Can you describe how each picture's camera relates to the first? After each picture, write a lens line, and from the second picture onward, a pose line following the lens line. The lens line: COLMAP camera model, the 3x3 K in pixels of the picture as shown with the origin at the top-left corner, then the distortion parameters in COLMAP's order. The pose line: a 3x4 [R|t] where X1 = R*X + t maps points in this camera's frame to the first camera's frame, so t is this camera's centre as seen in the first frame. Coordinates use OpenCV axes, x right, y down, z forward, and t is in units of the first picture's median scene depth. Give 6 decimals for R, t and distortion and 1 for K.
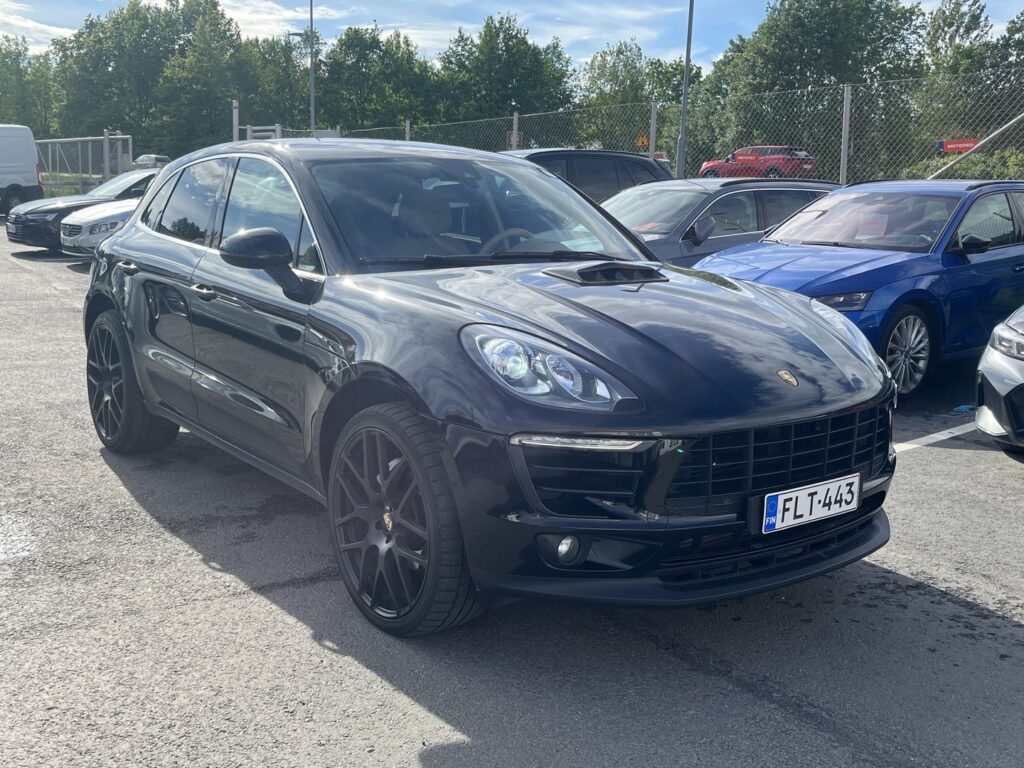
lens RADIAL K [[1062.1, 0, 557.8], [0, 1062.1, 384.4], [0, 0, 1]] dist [0.097328, -0.167848]
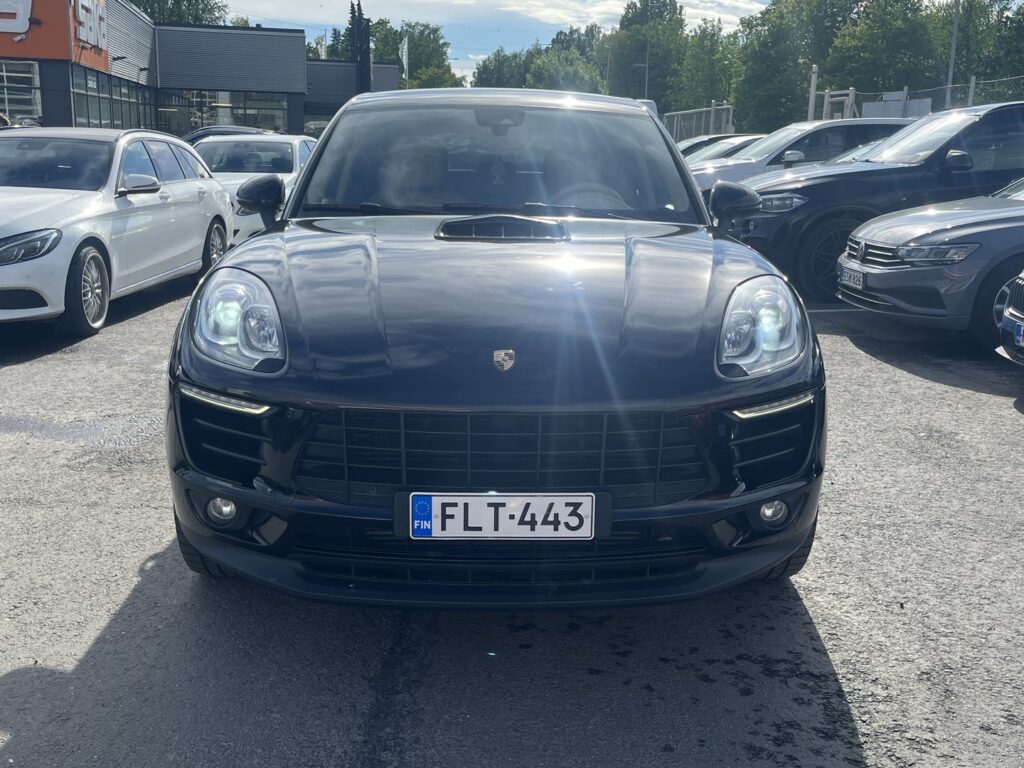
lens RADIAL K [[1086.4, 0, 534.2], [0, 1086.4, 355.1], [0, 0, 1]] dist [0.053513, -0.051460]
pose [[0.808120, 0.103557, -0.579843, 0.701348], [-0.105059, 0.993980, 0.031099, -0.037472], [0.579573, 0.035786, 0.814134, 0.329689]]
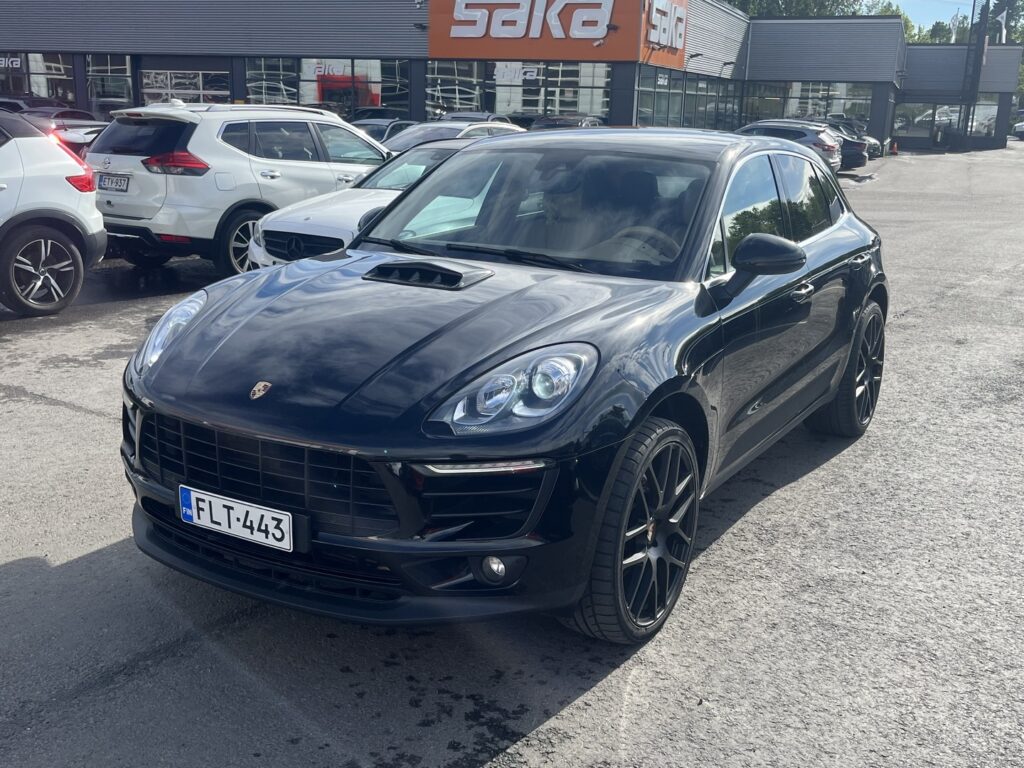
lens RADIAL K [[1089.7, 0, 510.5], [0, 1089.7, 368.6], [0, 0, 1]] dist [0.034283, -0.015326]
pose [[0.345904, 0.197769, -0.917190, 1.186760], [-0.180637, 0.973283, 0.141740, -0.205242], [0.920718, 0.116651, 0.372387, 0.818604]]
